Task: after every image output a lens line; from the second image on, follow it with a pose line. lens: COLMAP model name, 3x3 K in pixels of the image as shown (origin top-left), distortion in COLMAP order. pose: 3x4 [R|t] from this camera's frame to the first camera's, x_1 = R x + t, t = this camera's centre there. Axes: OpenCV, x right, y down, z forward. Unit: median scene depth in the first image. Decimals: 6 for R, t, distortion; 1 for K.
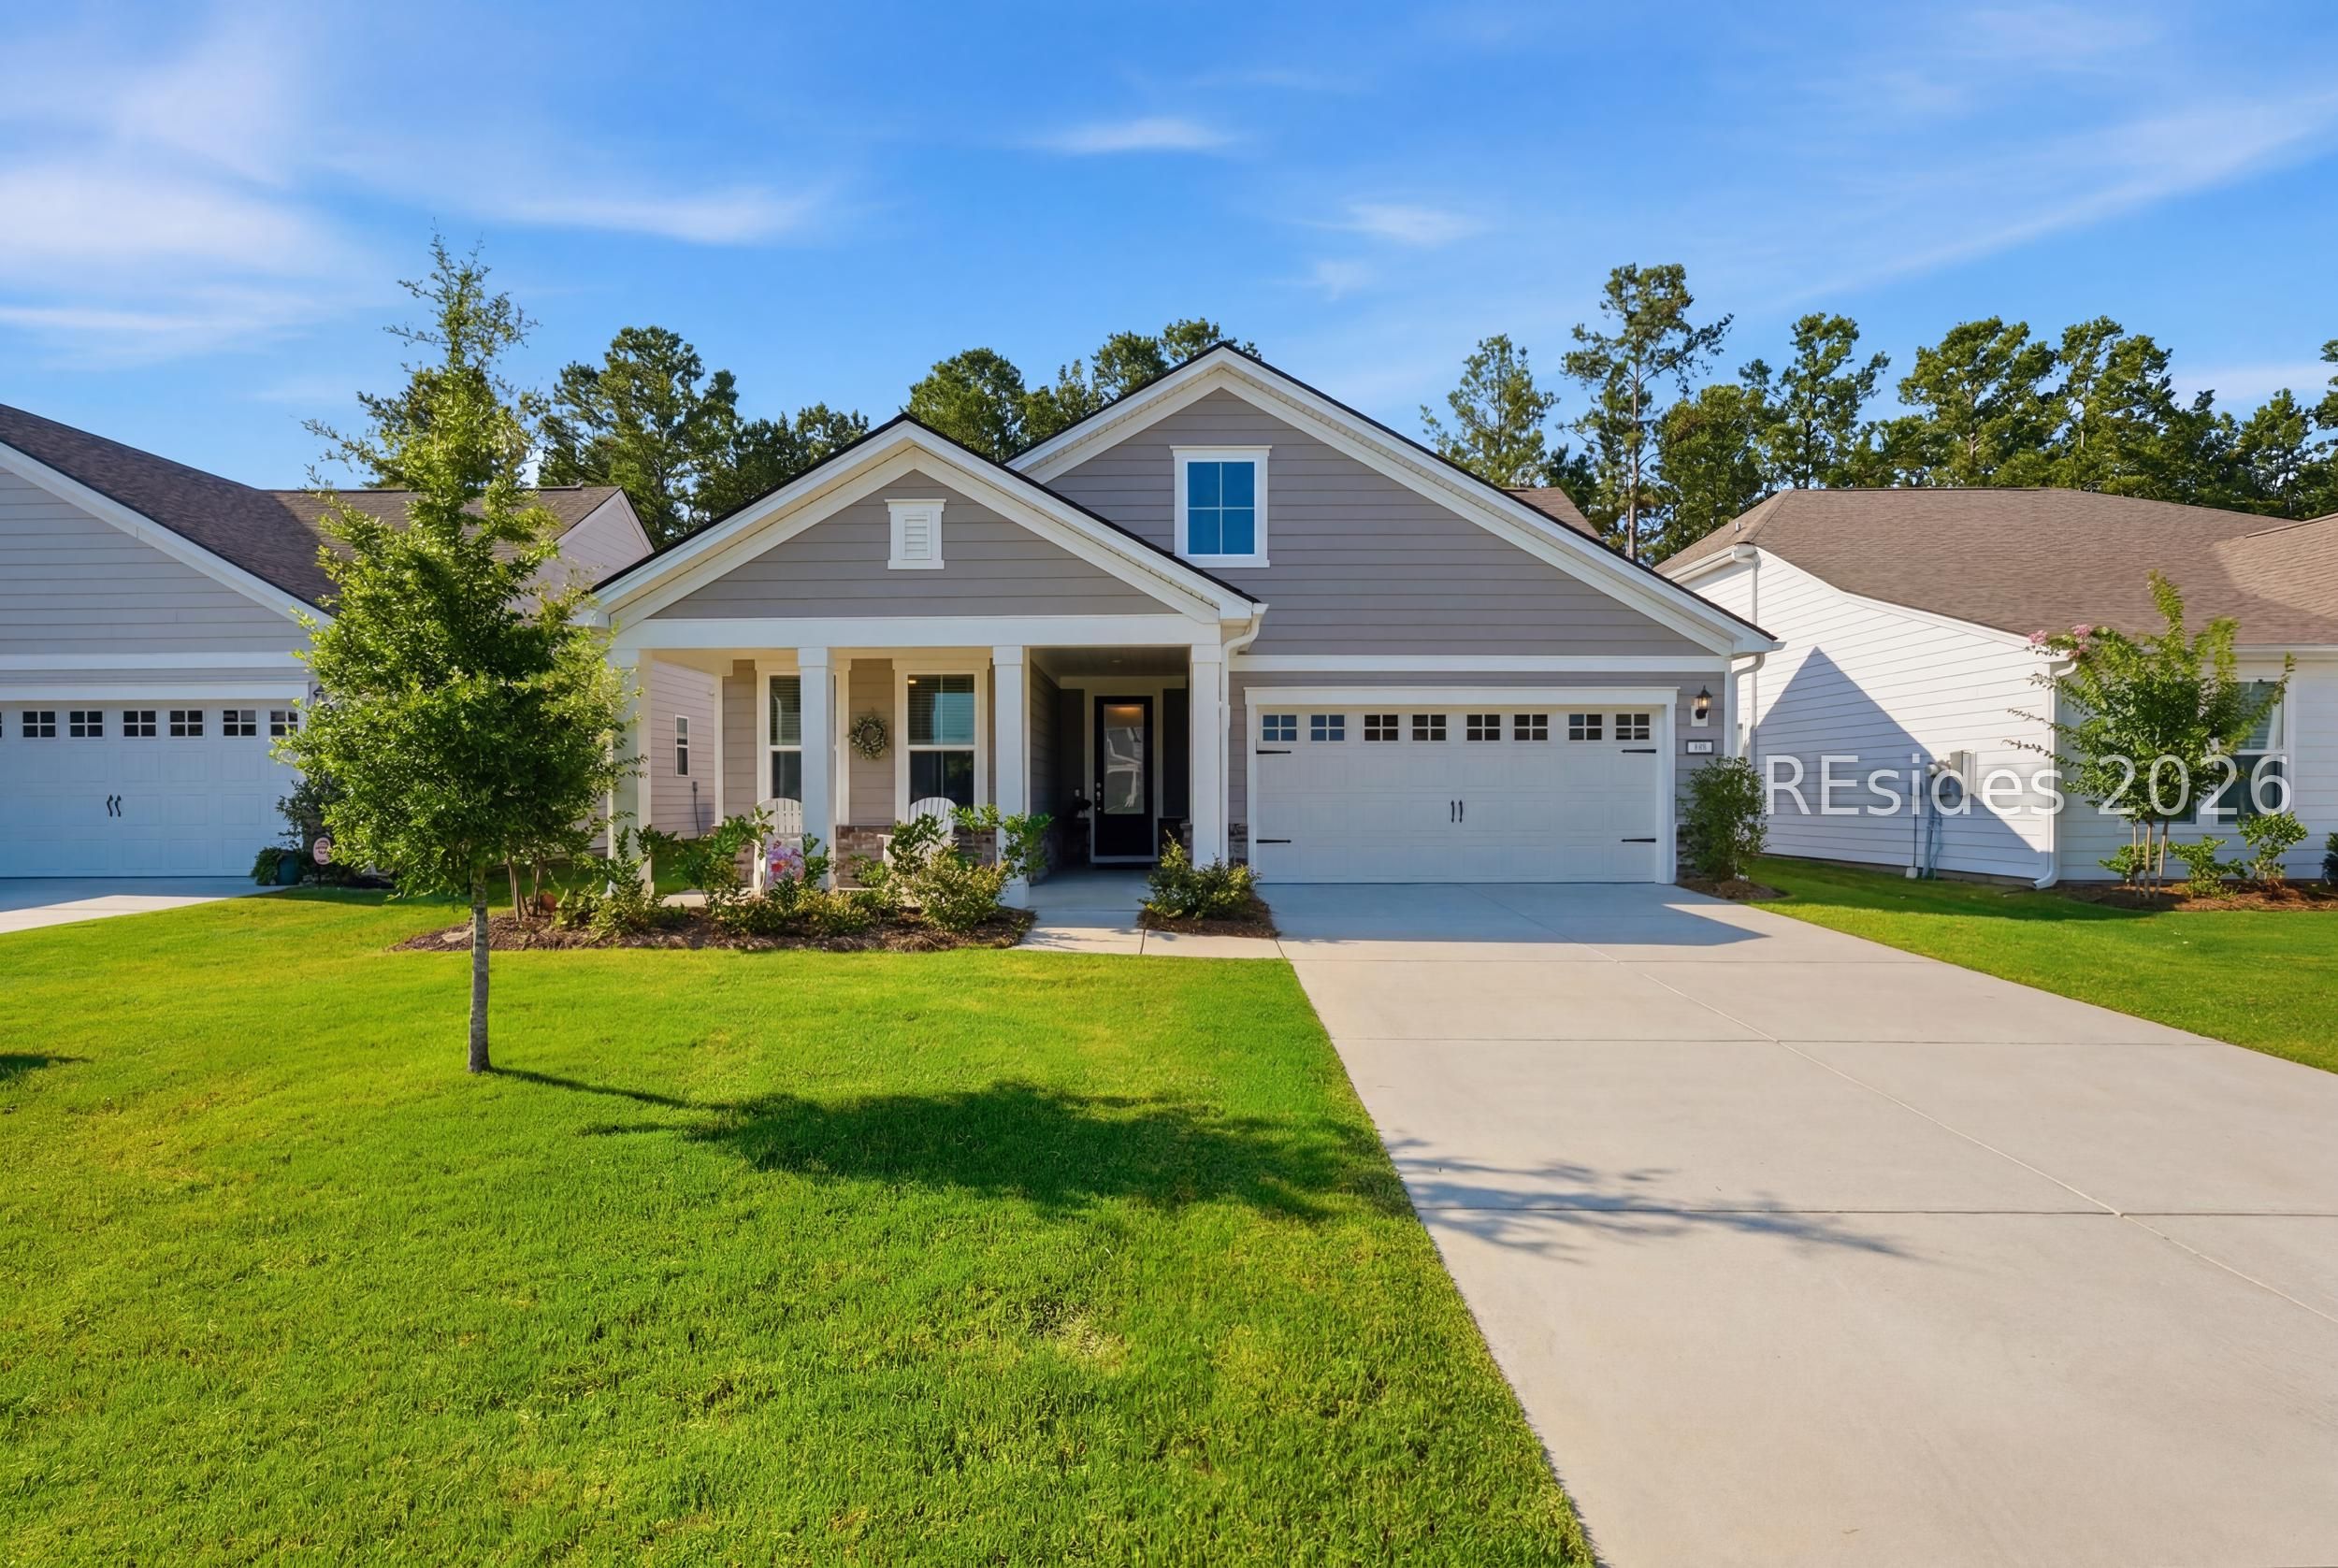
lens RADIAL K [[1040.5, 0, 1169.0], [0, 1040.5, 784.0], [0, 0, 1]] dist [-0.008357, 0.000633]
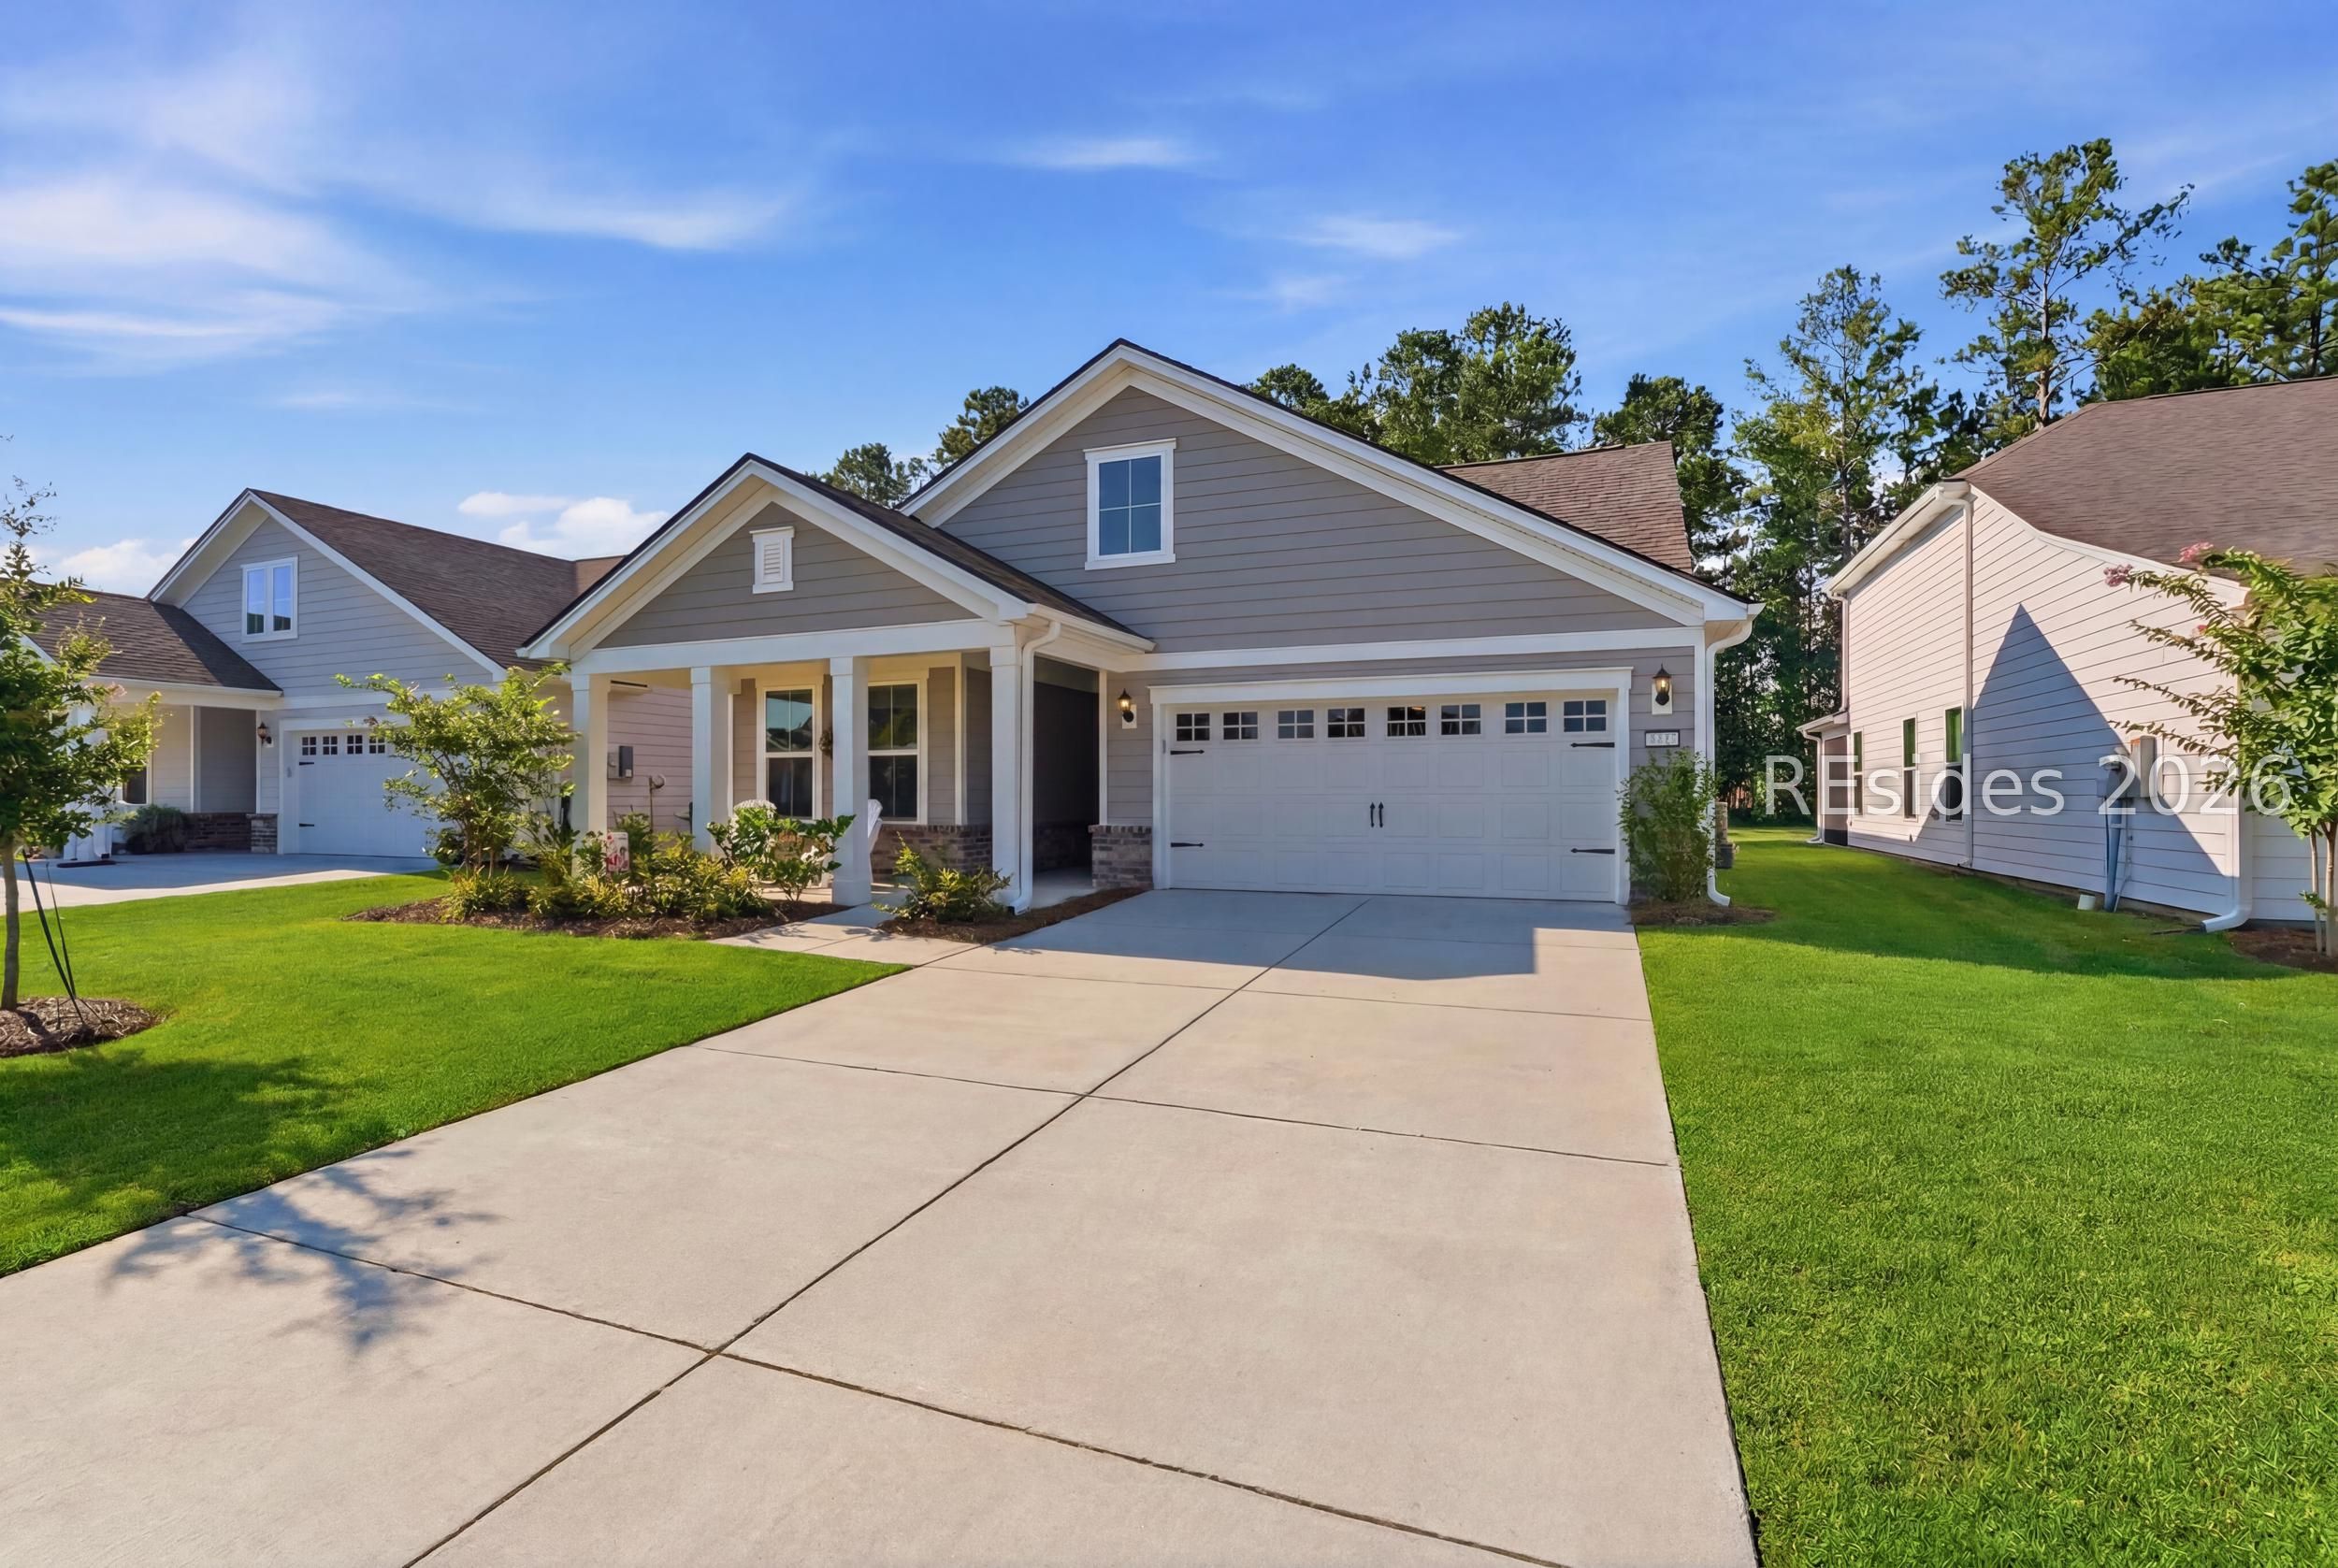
lens RADIAL K [[1003.6, 0, 1169.0], [0, 1003.6, 784.0], [0, 0, 1]] dist [-0.017548, 0.006777]
pose [[0.939396, -0.004438, -0.342805, 0.407550], [0.004857, 0.999988, 0.000363, -0.001640], [0.342799, -0.002006, 0.939407, 0.117638]]
